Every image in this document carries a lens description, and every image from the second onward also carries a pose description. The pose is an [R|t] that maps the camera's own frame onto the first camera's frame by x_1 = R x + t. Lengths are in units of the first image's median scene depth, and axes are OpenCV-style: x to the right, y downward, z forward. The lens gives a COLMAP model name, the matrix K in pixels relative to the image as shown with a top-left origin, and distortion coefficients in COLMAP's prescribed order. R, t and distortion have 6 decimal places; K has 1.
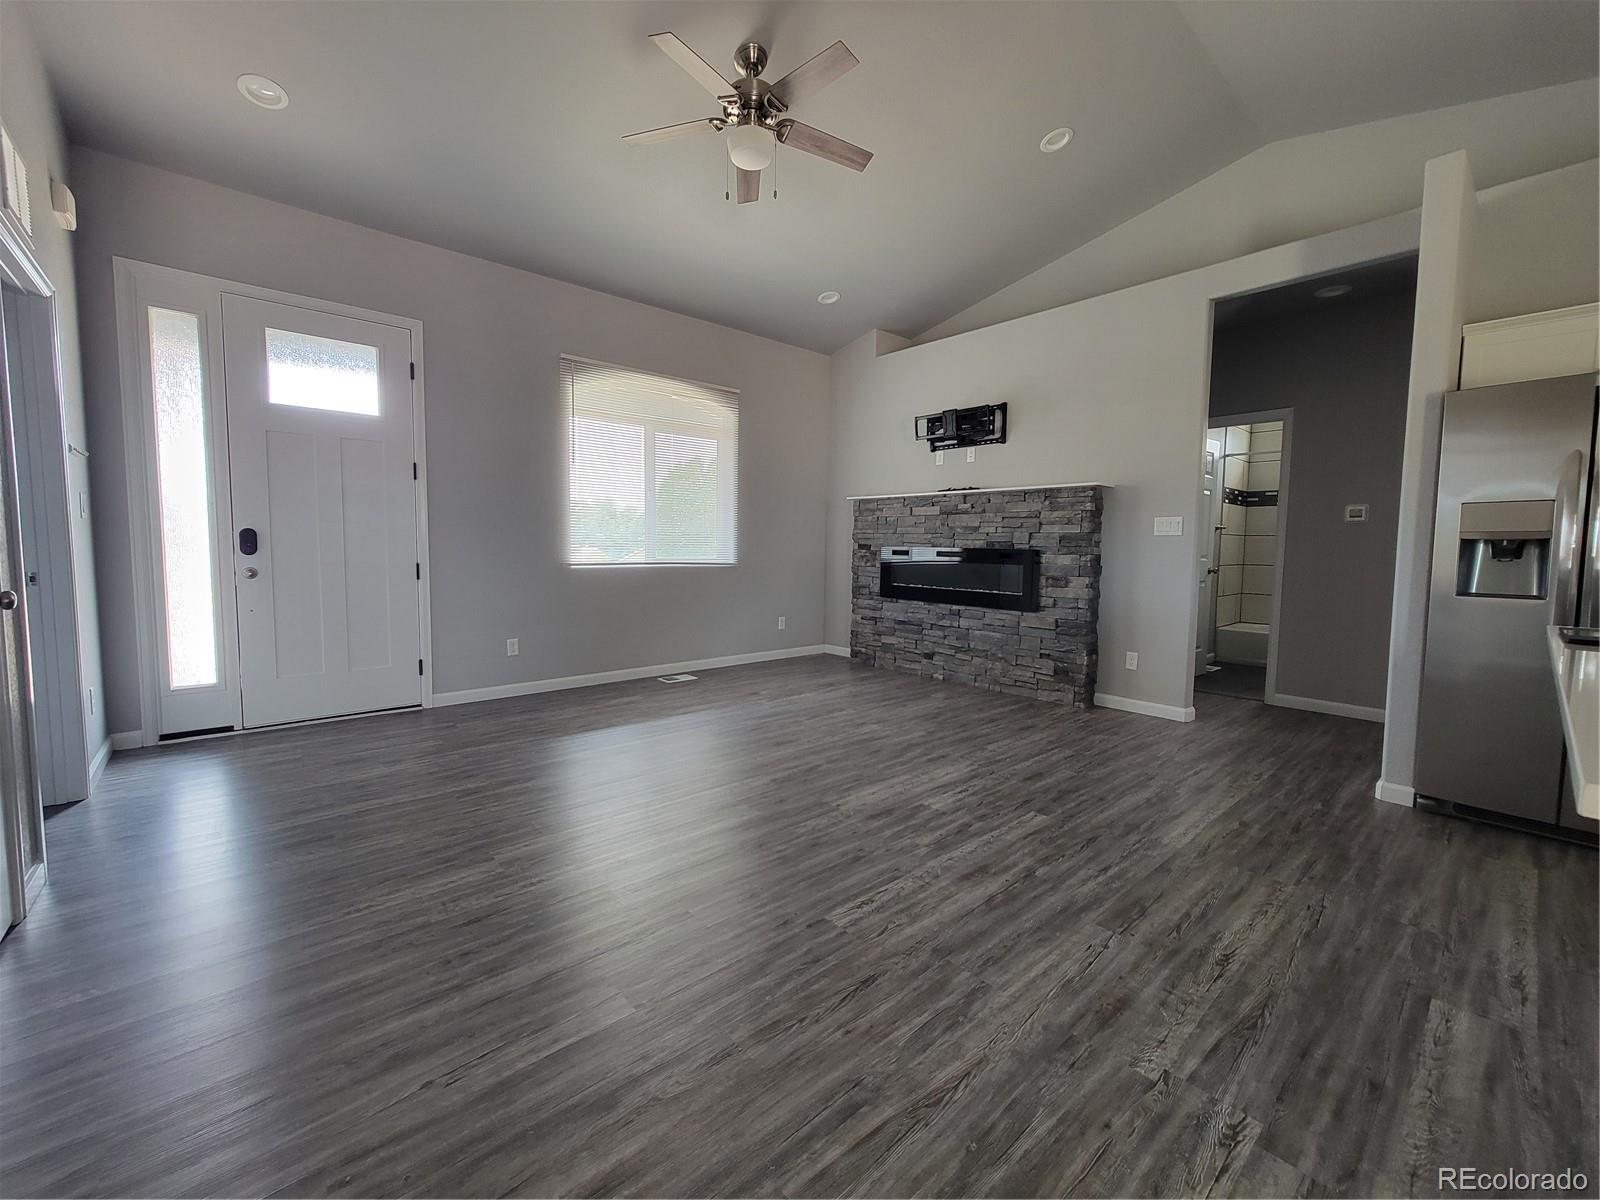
lens RADIAL K [[653.1, 0, 792.6], [0, 653.1, 592.3], [0, 0, 1]] dist [-0.004207, 0.000150]
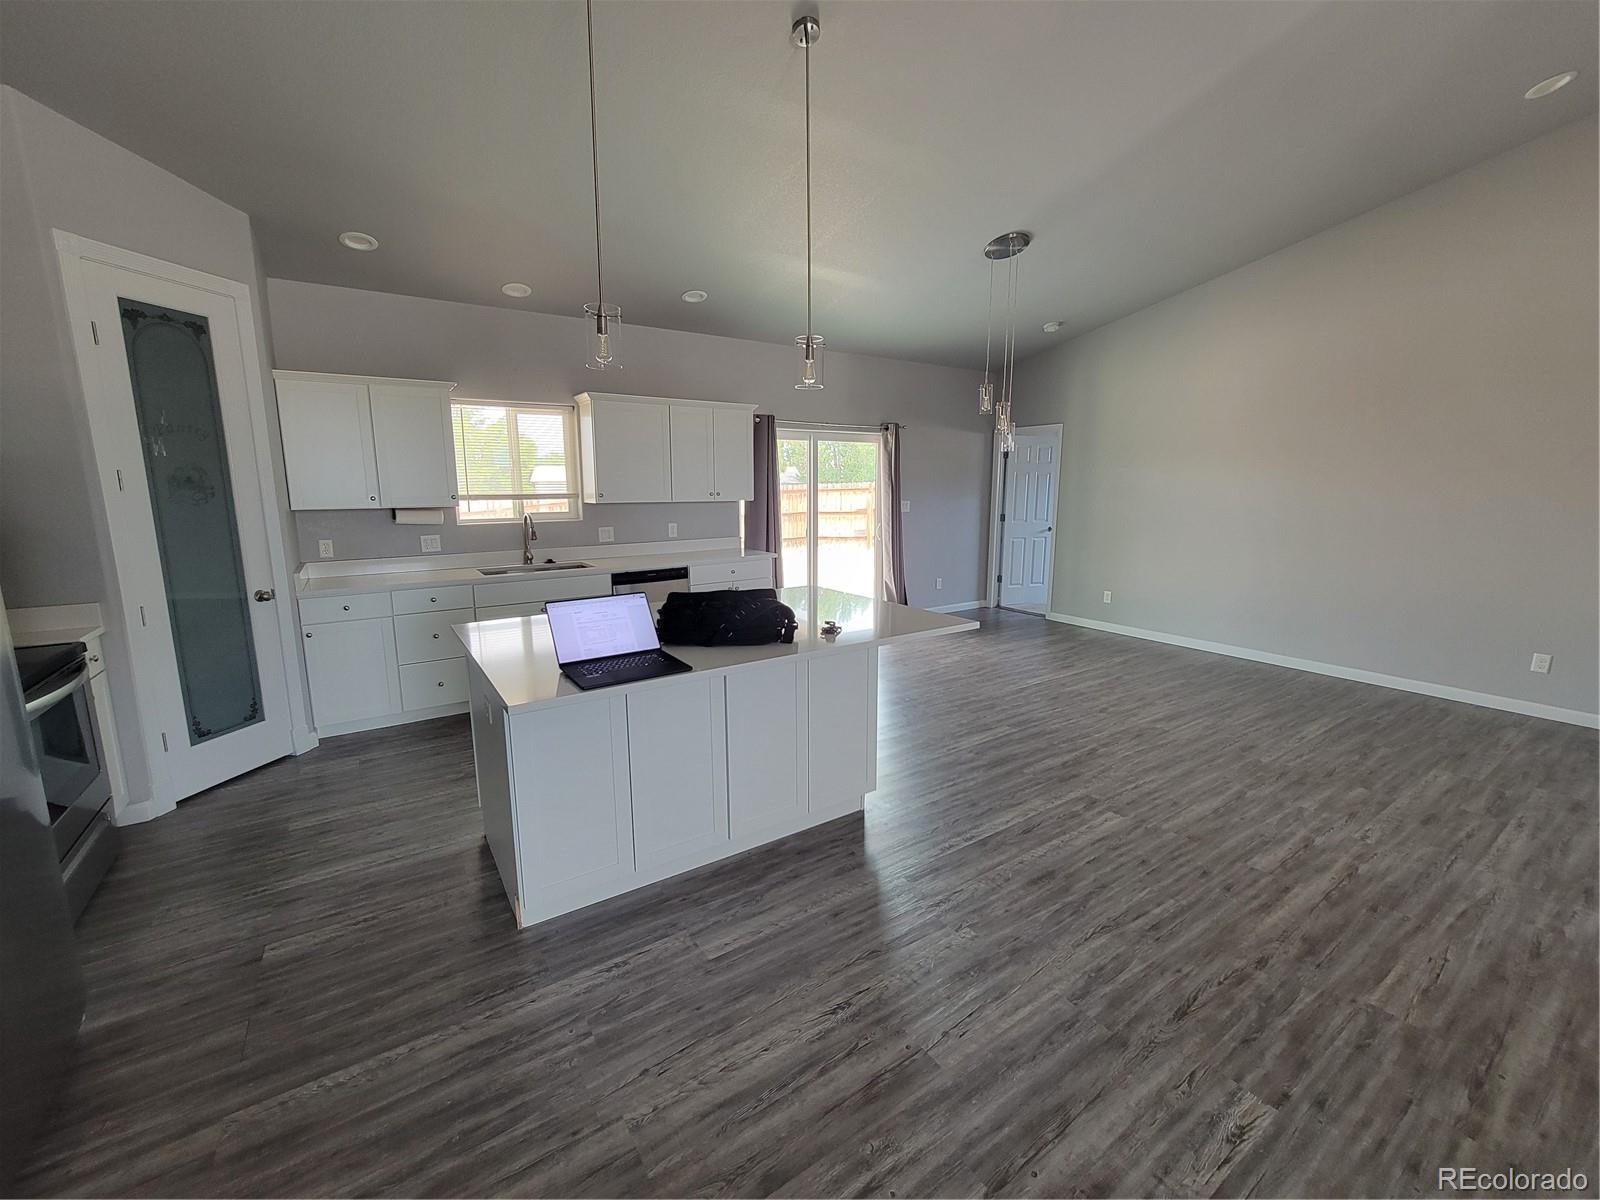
lens RADIAL K [[653.1, 0, 792.6], [0, 653.1, 592.3], [0, 0, 1]] dist [-0.004207, 0.000150]
pose [[-0.991440, -0.032643, 0.126415, 0.300638], [-0.001241, 0.970554, 0.240880, -0.173557], [-0.130555, 0.238661, -0.962287, 0.903657]]
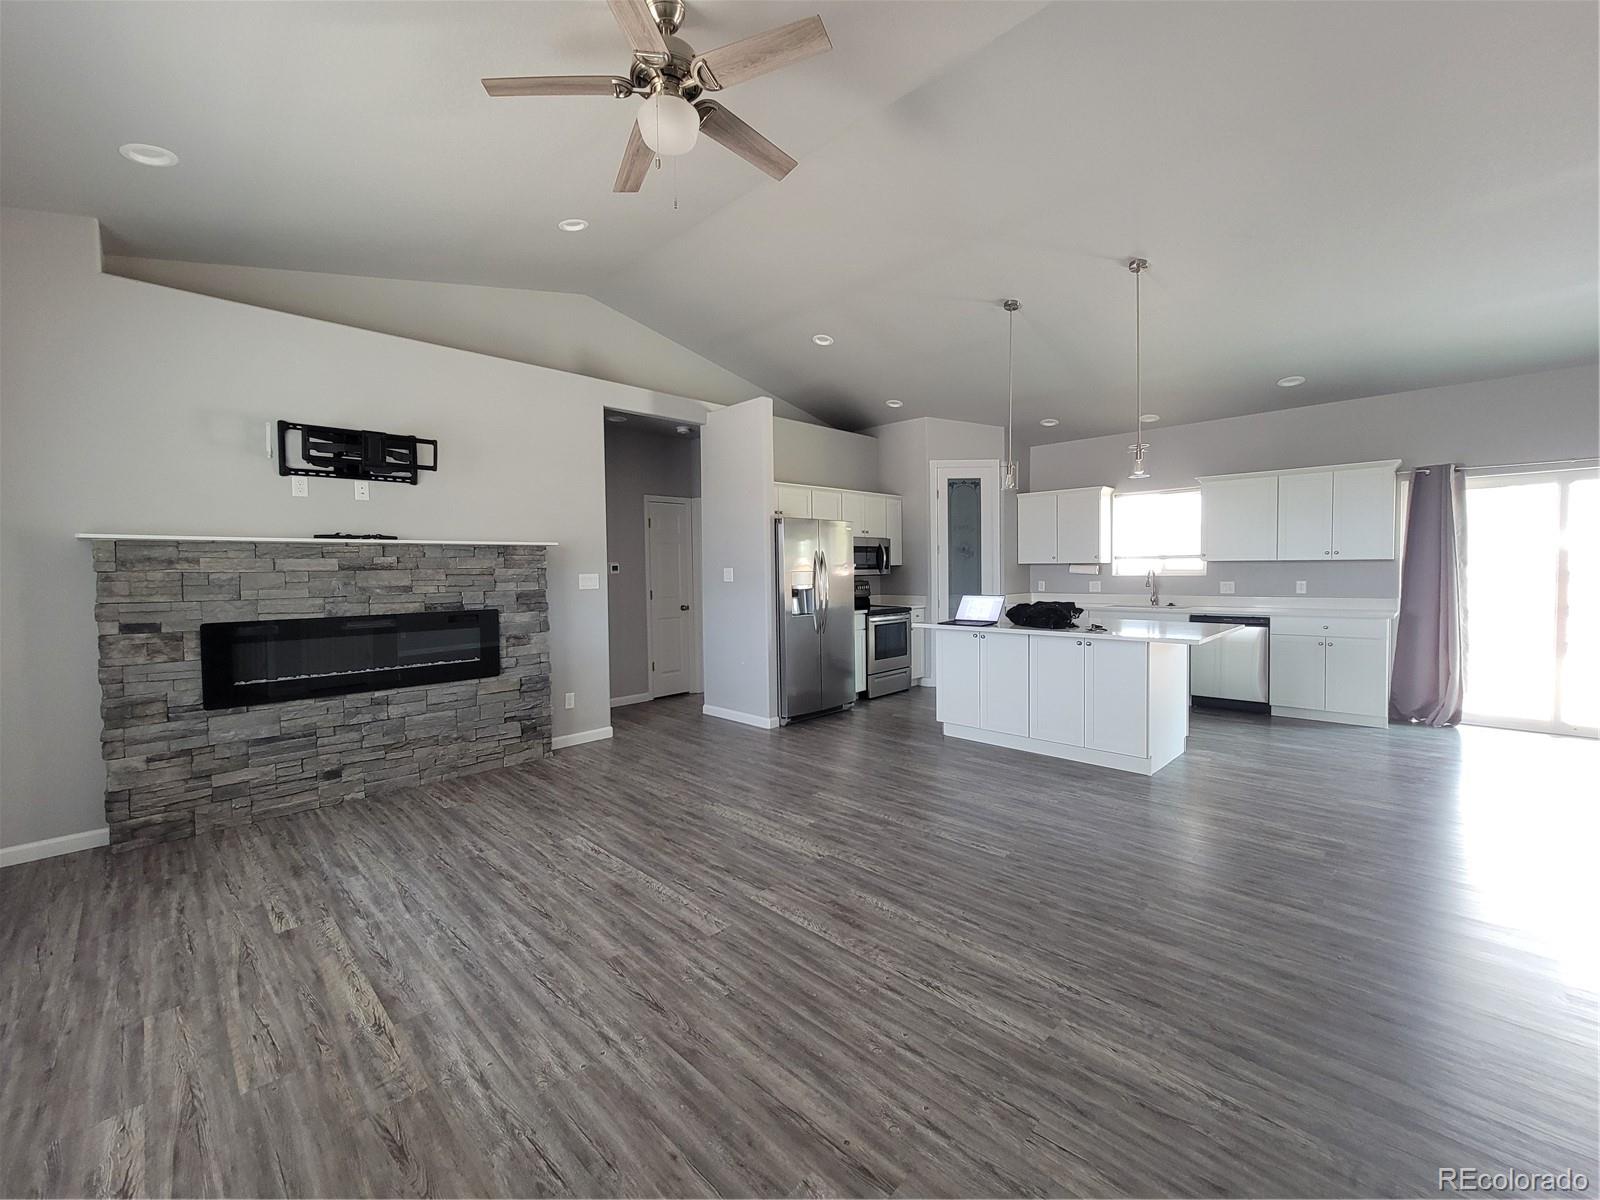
lens RADIAL K [[653.1, 0, 792.6], [0, 653.1, 592.3], [0, 0, 1]] dist [-0.004207, 0.000150]
pose [[-0.072542, -0.049833, 0.996120, -0.752785], [0.086030, 0.994716, 0.056028, -0.135043], [-0.993648, 0.089761, -0.067871, 0.818021]]
